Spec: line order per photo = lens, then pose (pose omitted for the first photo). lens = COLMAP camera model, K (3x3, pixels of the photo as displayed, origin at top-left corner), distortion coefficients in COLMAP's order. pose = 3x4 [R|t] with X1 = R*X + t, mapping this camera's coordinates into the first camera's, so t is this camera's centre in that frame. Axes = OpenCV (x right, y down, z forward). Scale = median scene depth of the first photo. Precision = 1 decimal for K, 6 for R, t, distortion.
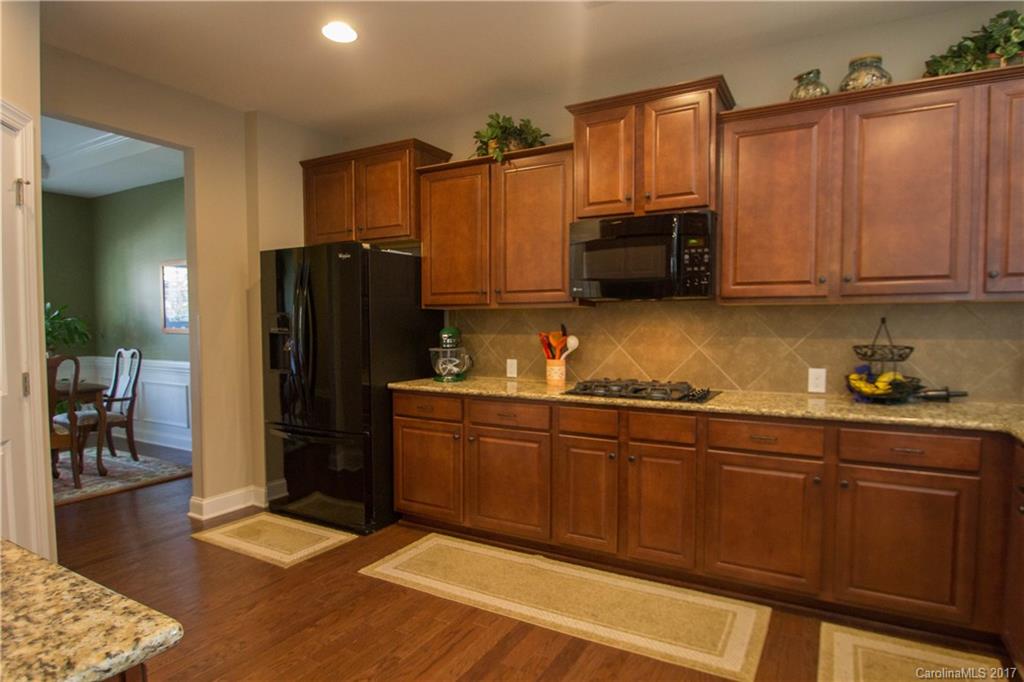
lens RADIAL K [[563.4, 0, 524.8], [0, 563.4, 352.1], [0, 0, 1]] dist [-0.022153, -0.001462]
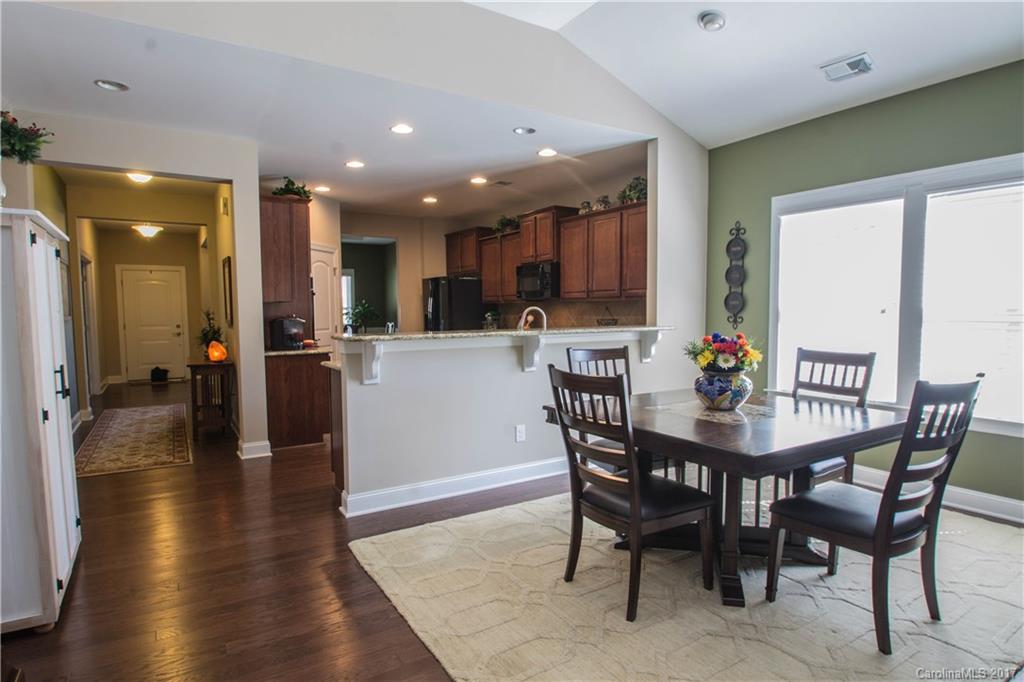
lens RADIAL K [[563.4, 0, 524.8], [0, 563.4, 352.1], [0, 0, 1]] dist [-0.022153, -0.001462]
pose [[0.887243, 0.028300, -0.460434, 1.092673], [-0.016085, 0.999407, 0.030431, 0.049490], [0.461022, -0.019594, 0.887172, -0.970719]]
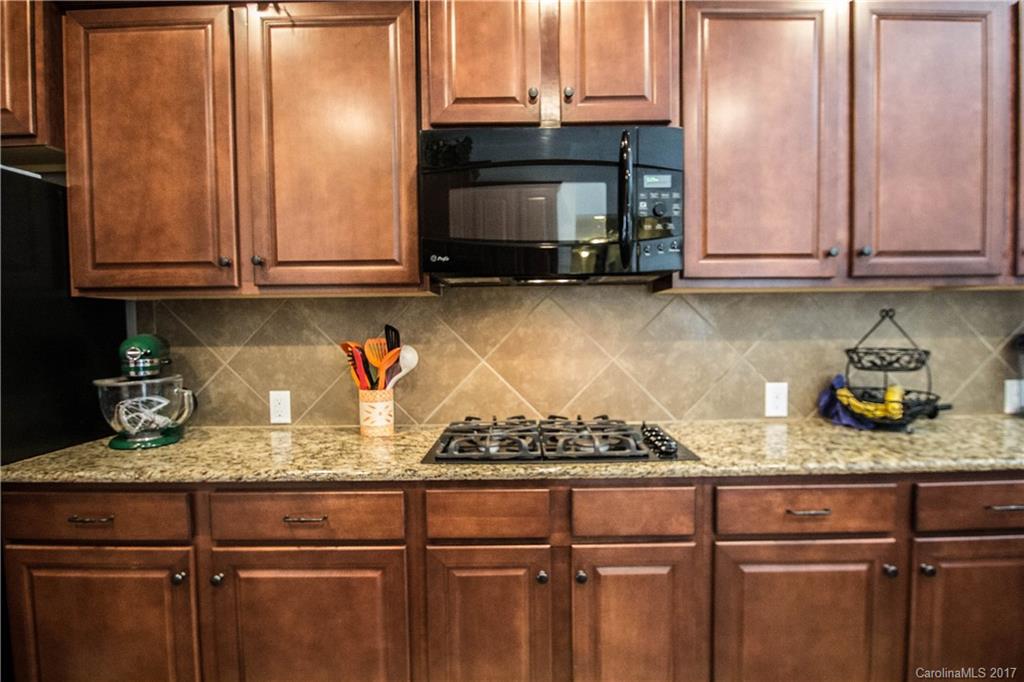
lens RADIAL K [[563.4, 0, 524.8], [0, 563.4, 352.1], [0, 0, 1]] dist [-0.022153, -0.001462]
pose [[0.875071, -0.034837, 0.482739, -0.084836], [0.036082, 0.999326, 0.006710, -0.022246], [-0.482647, 0.011546, 0.875739, 0.455944]]
